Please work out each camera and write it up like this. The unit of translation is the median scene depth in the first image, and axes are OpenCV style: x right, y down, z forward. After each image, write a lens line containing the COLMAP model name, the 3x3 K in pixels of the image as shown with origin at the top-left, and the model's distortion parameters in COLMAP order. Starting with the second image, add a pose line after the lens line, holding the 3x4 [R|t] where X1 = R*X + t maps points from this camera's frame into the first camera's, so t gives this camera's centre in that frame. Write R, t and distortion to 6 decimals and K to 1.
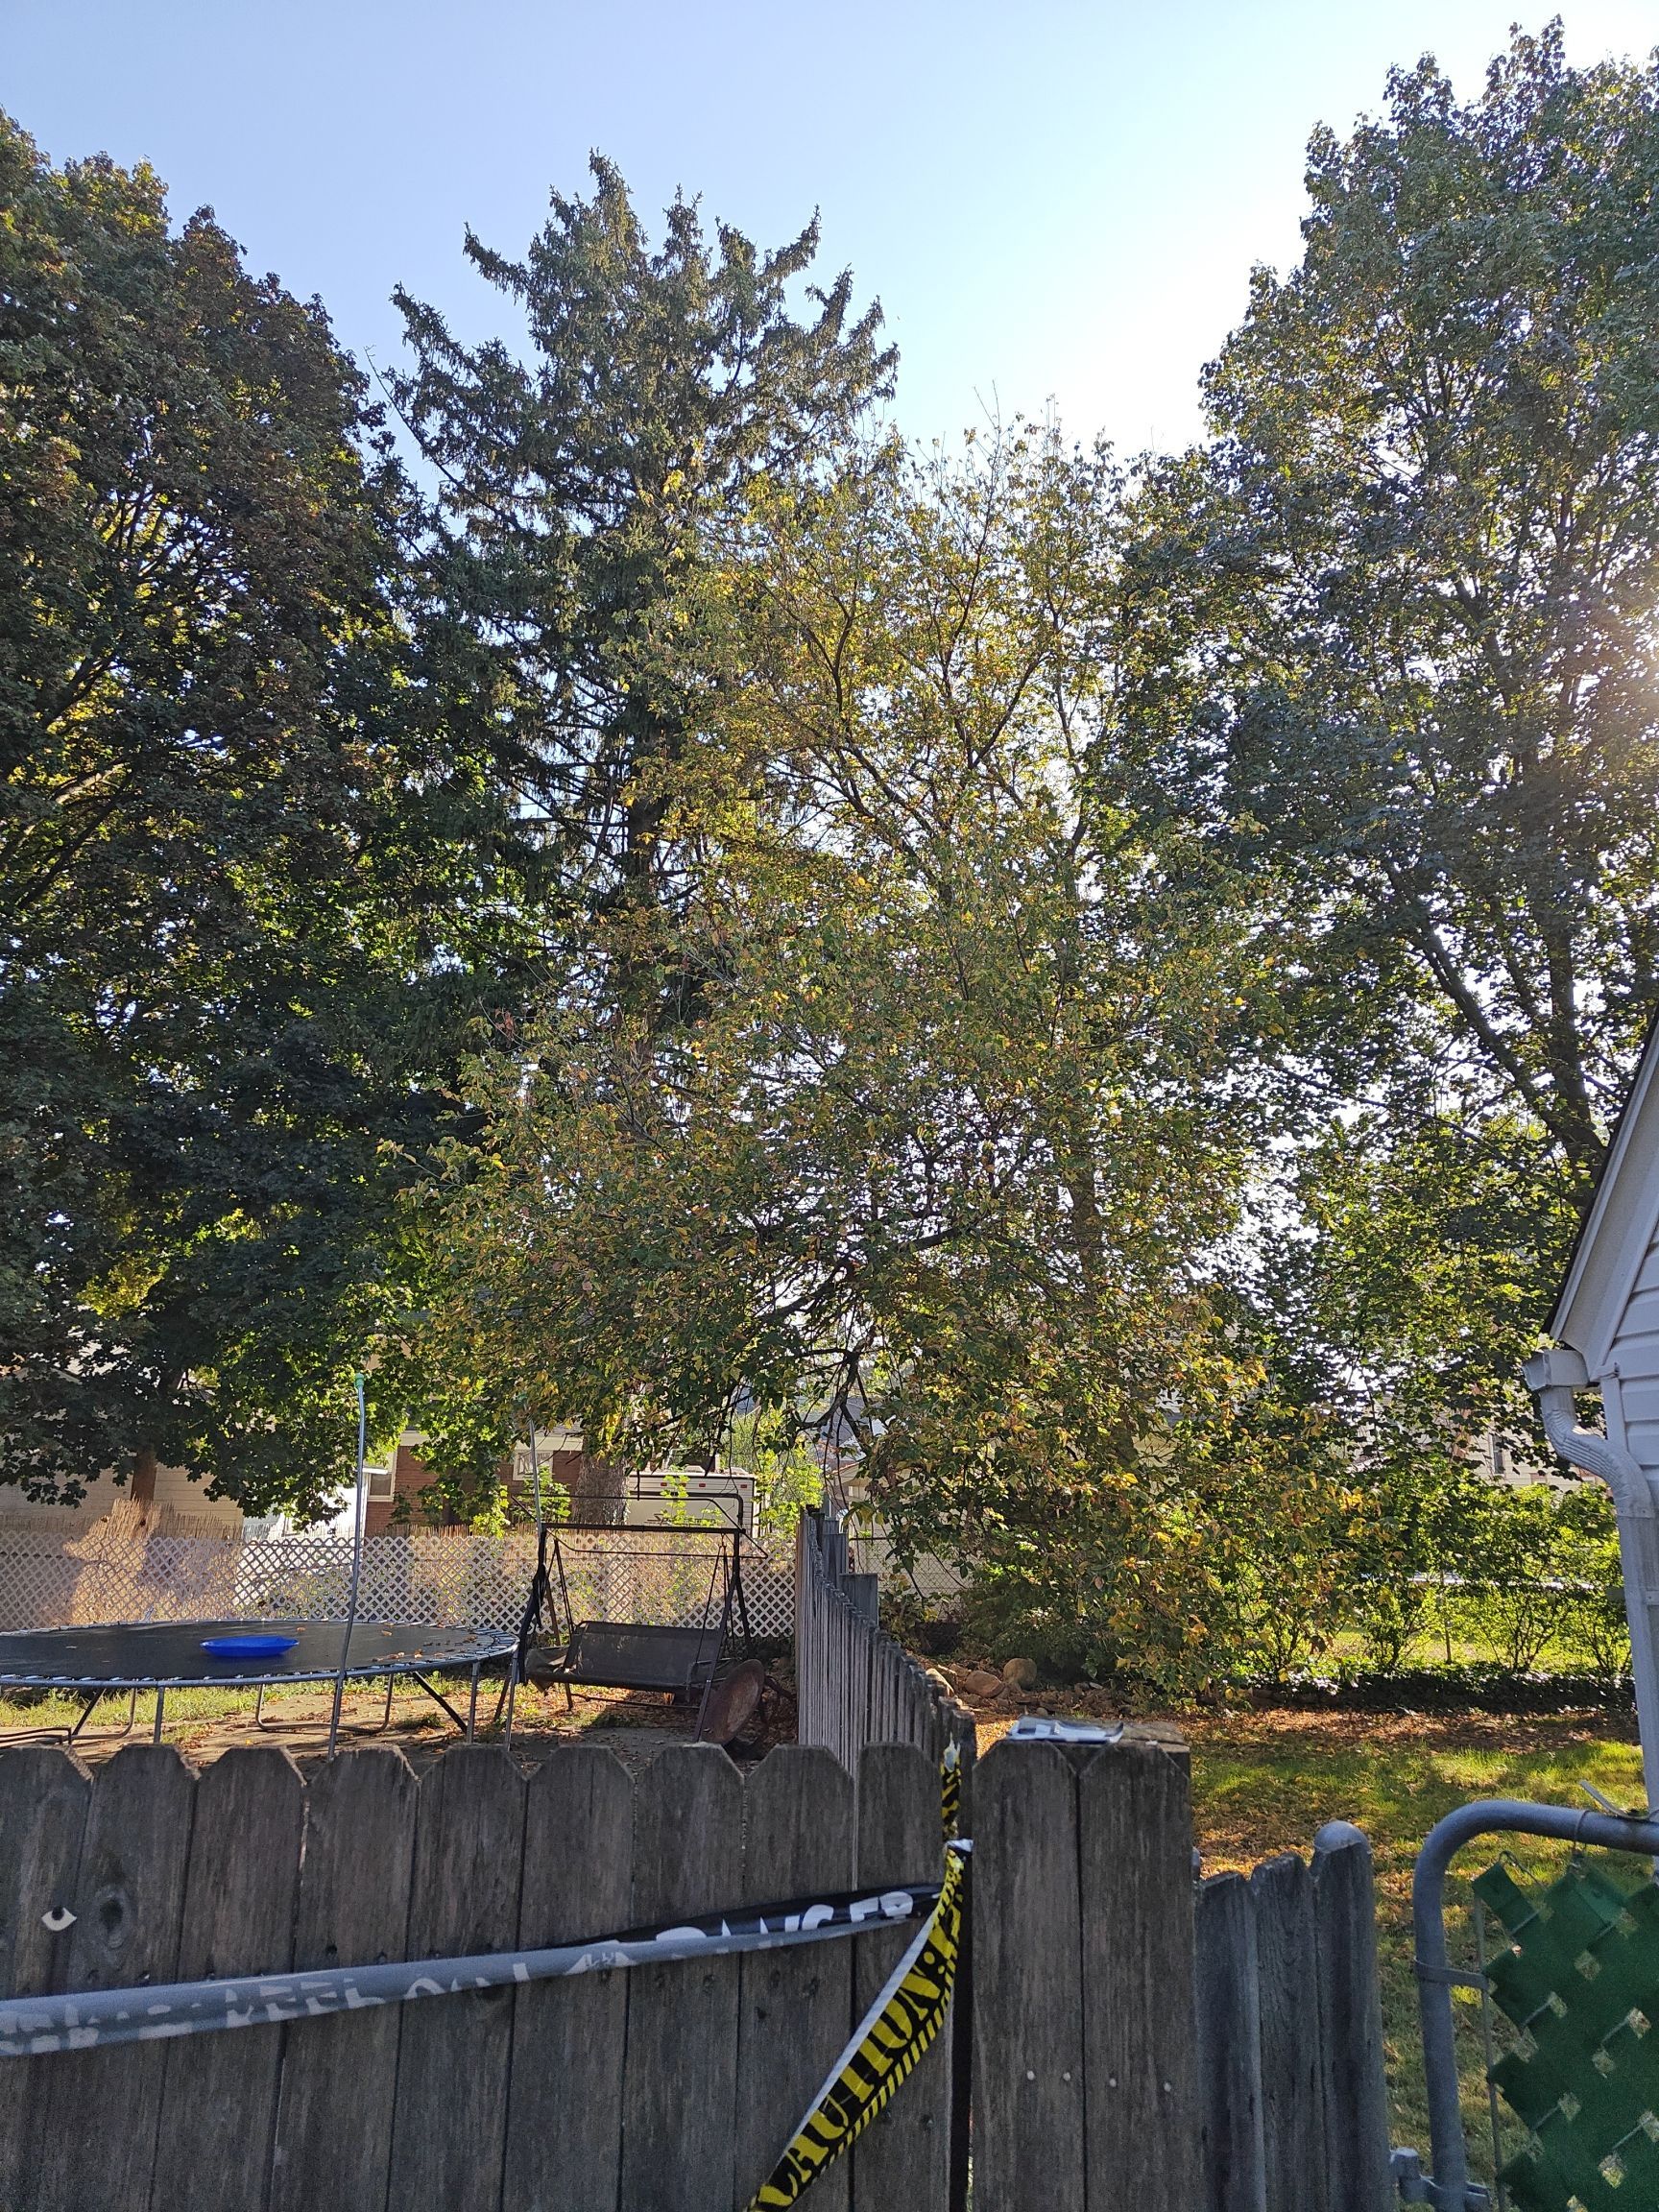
lens RADIAL K [[1546.9, 0, 845.5], [0, 1546.9, 1098.8], [0, 0, 1]] dist [0.016039, 0.001109]
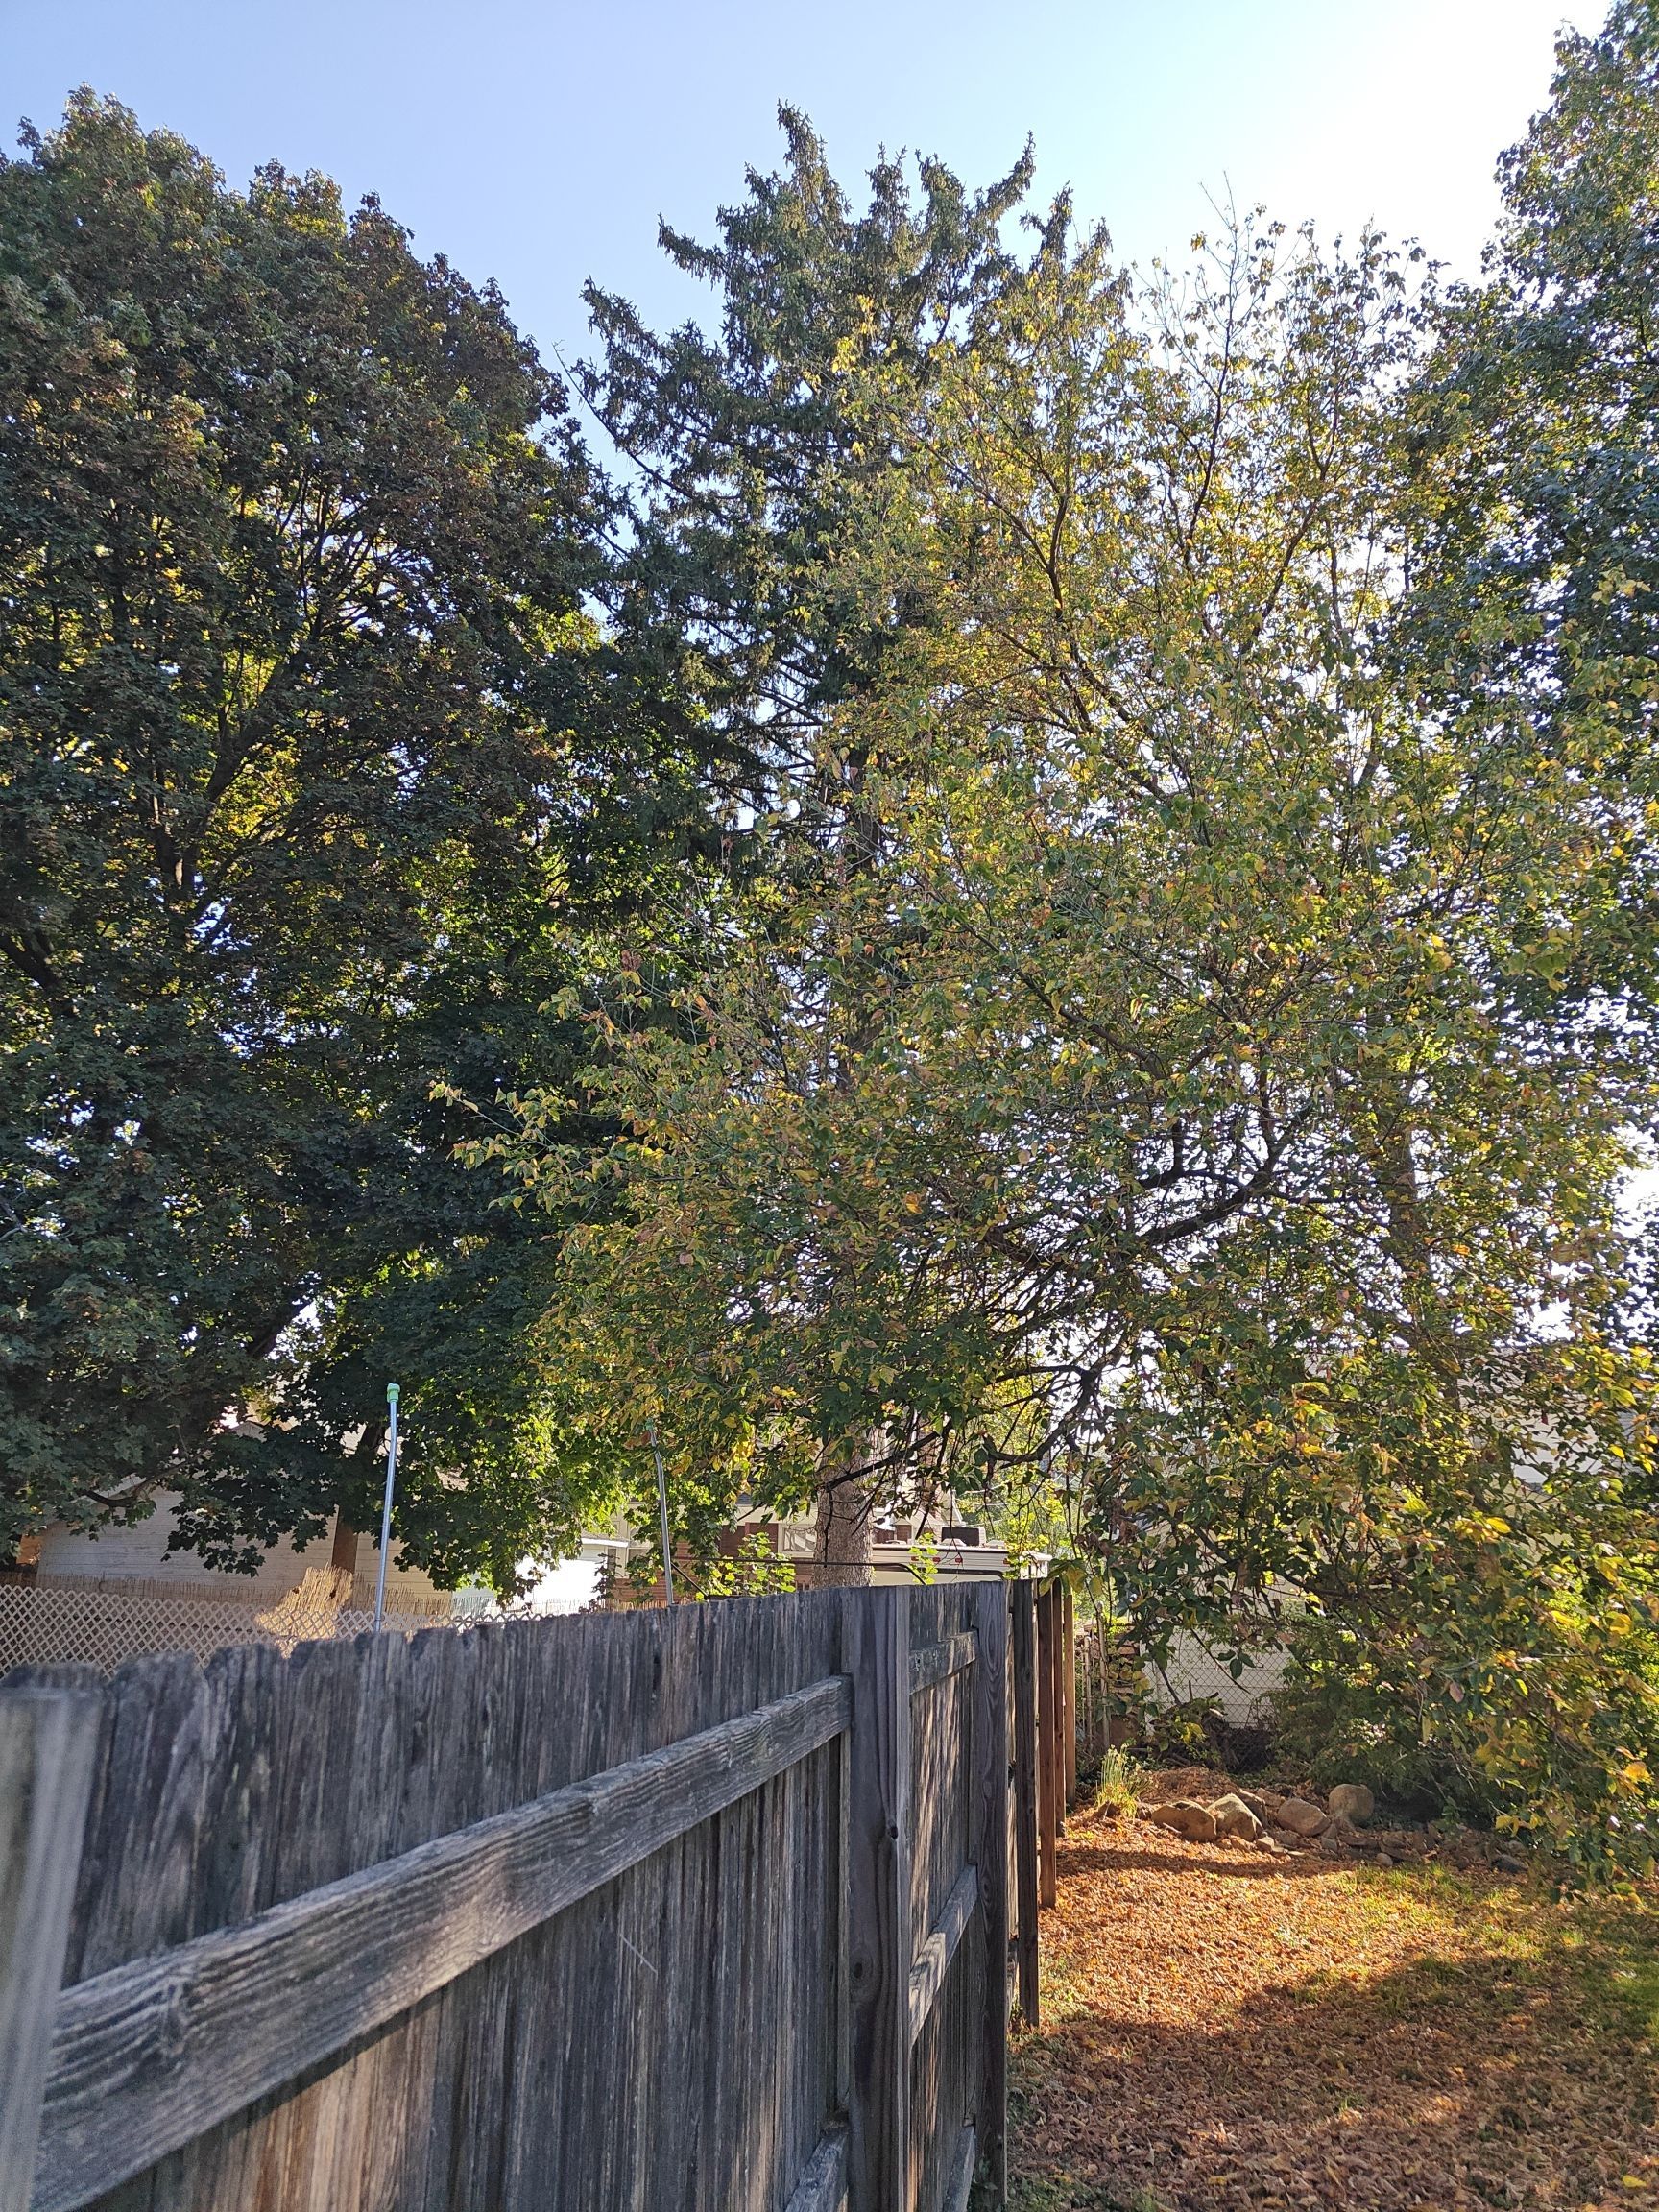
lens RADIAL K [[1562.5, 0, 829.5], [0, 1562.5, 1106.0], [0, 0, 1]] dist [0.019263, 0.002871]
pose [[0.979890, -0.050098, -0.193146, 0.018369], [0.041514, 0.997973, -0.048240, 0.035242], [0.195171, 0.039251, 0.979983, 0.117291]]
